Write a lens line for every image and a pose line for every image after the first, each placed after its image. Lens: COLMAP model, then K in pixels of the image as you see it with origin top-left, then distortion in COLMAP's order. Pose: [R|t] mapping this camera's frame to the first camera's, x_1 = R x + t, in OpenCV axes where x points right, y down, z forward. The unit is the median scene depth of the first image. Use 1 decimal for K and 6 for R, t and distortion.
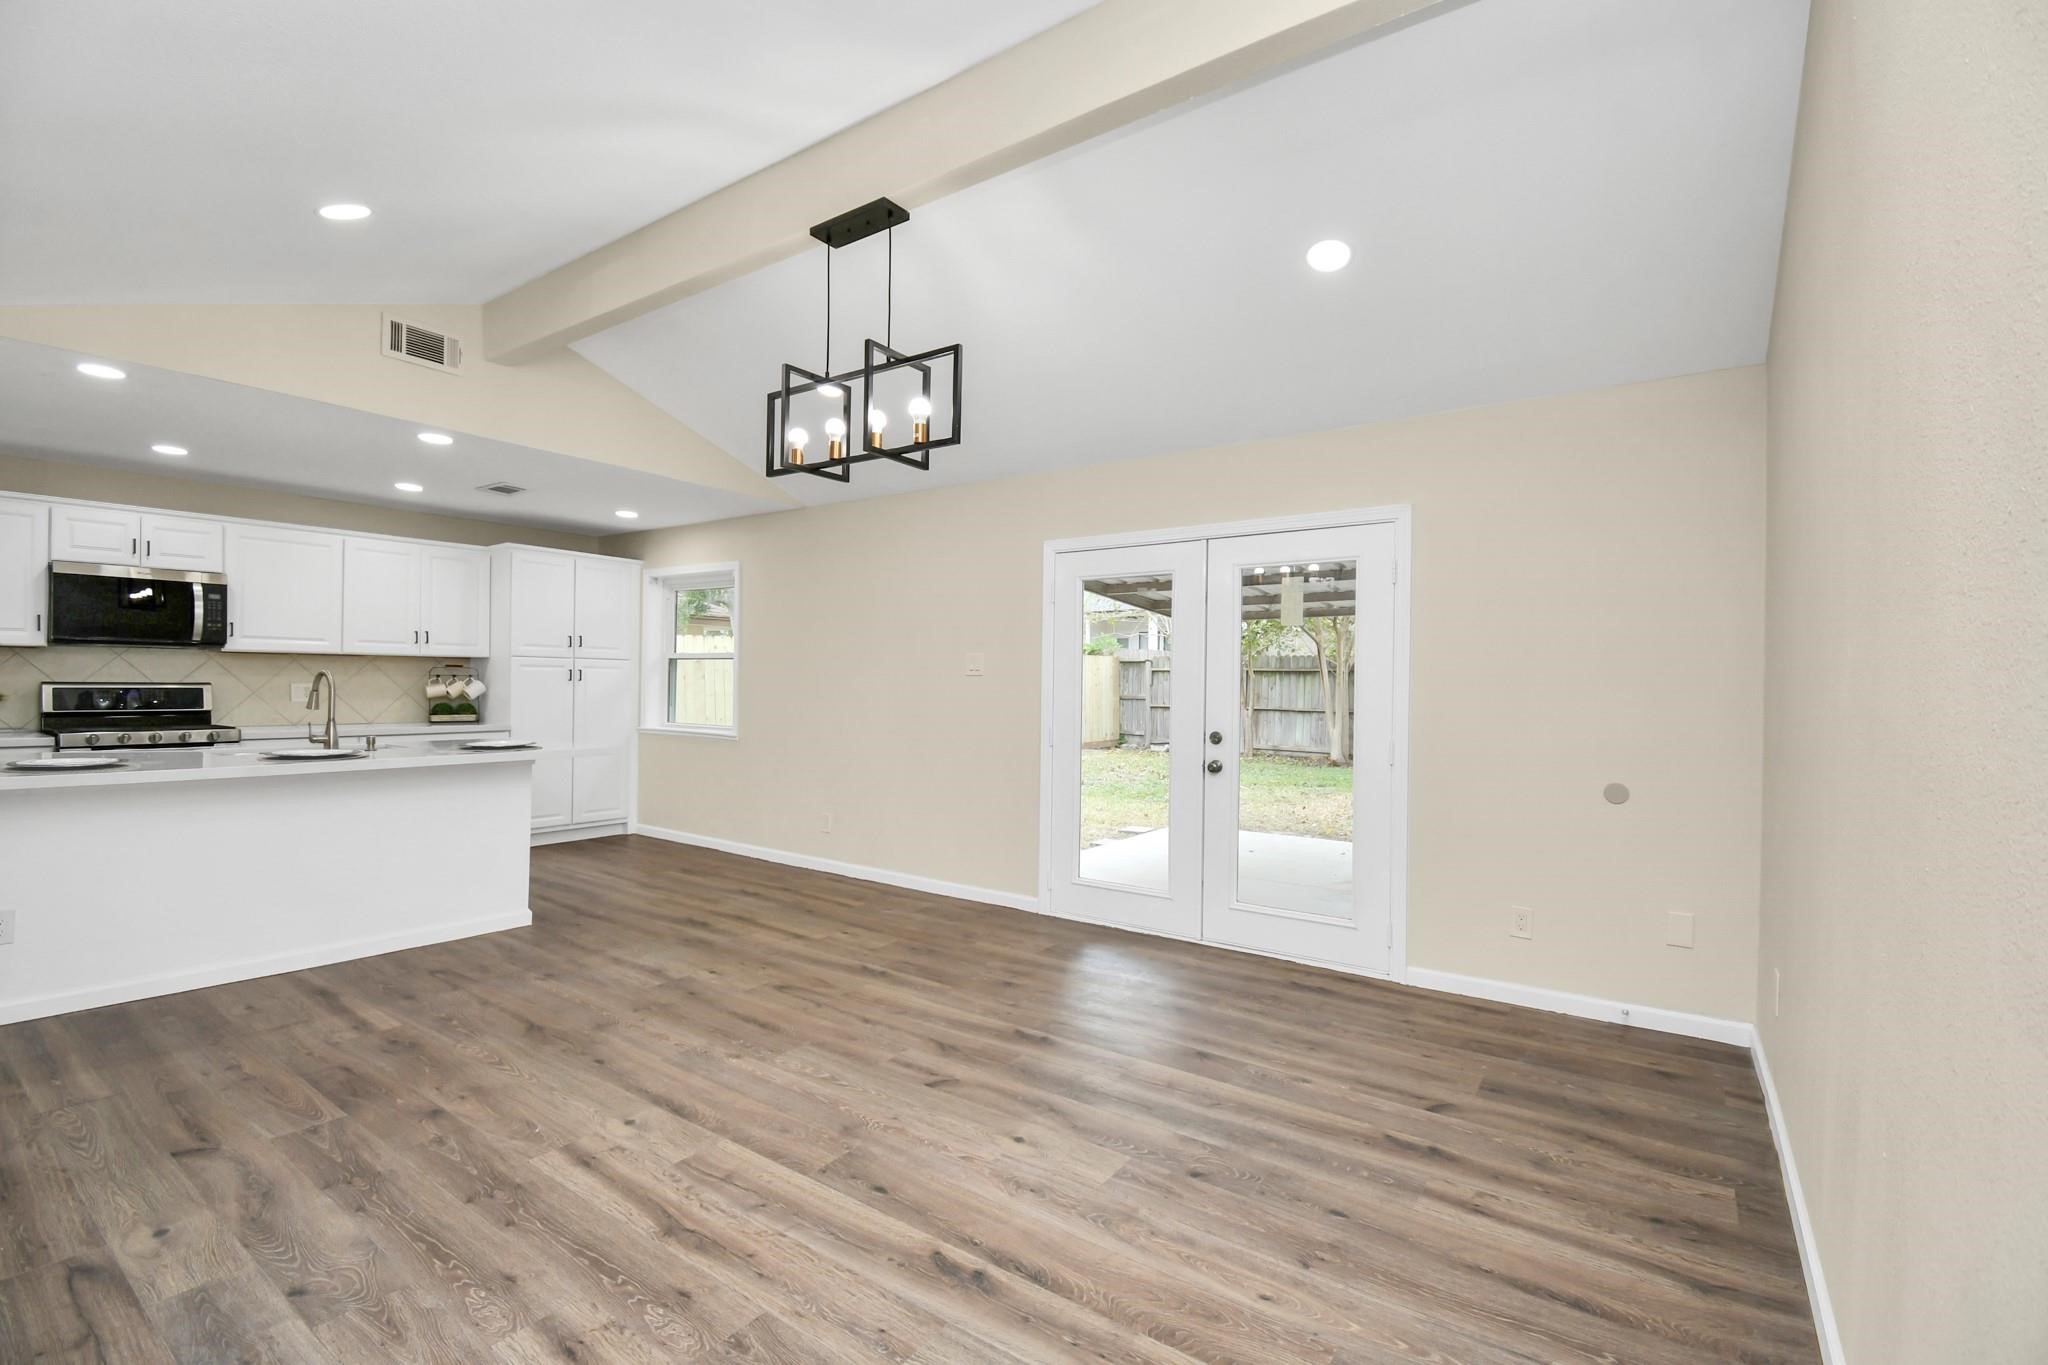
lens RADIAL K [[900.2, 0, 1020.1], [0, 900.2, 686.3], [0, 0, 1]] dist [0.025713, -0.030504]
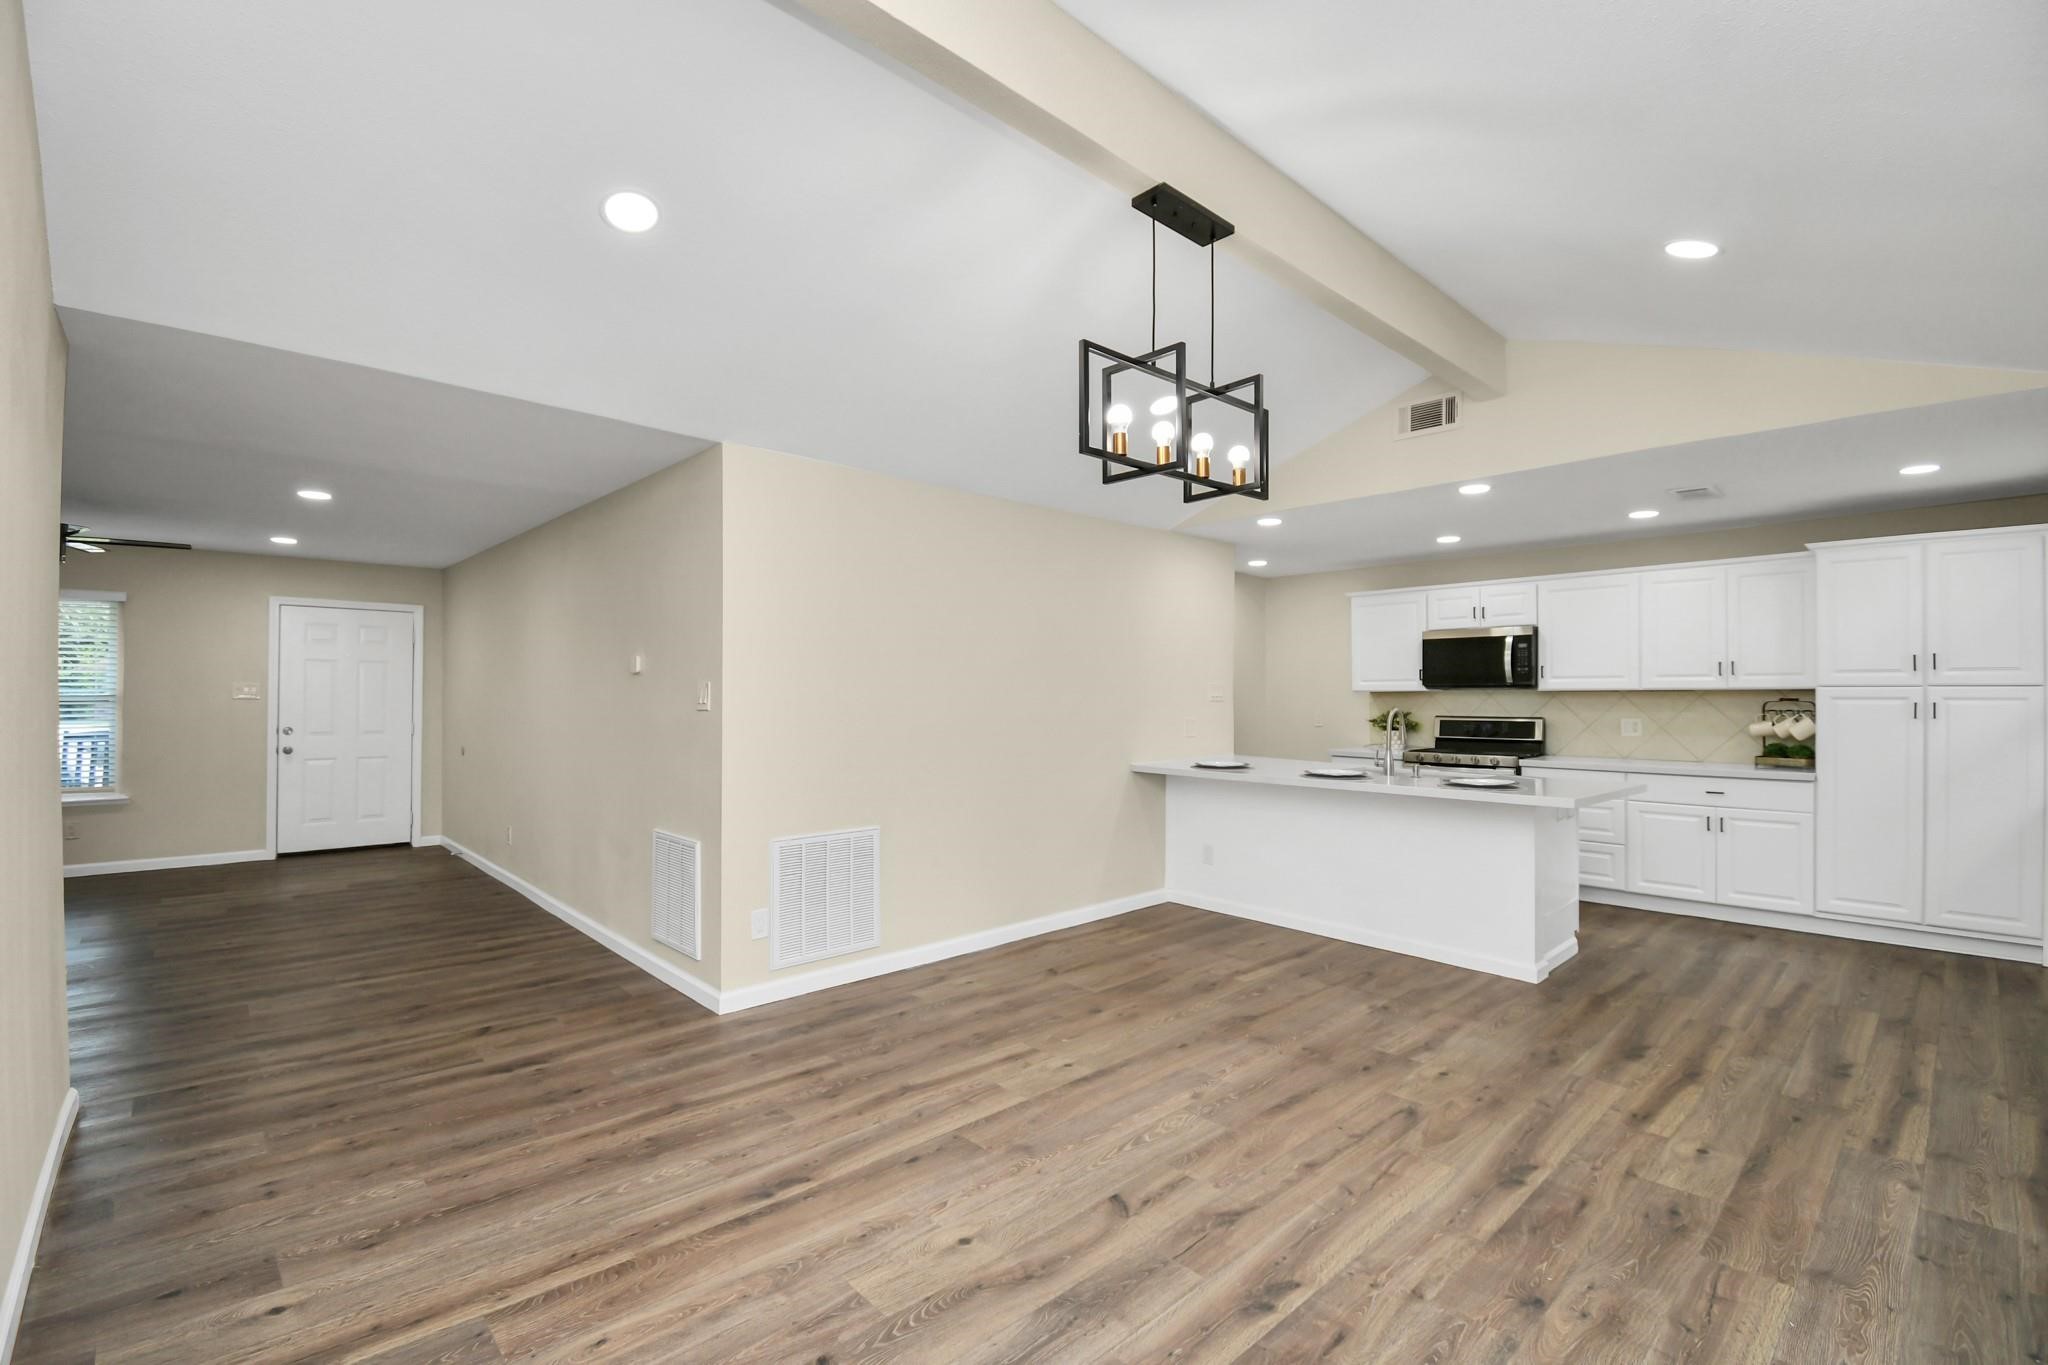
lens RADIAL K [[900.2, 0, 1020.1], [0, 900.2, 686.3], [0, 0, 1]] dist [0.025713, -0.030504]
pose [[-0.207892, -0.023864, -0.977861, 0.575522], [-0.008715, 0.999708, -0.022544, -0.016763], [0.978113, 0.003835, -0.208040, 0.816054]]
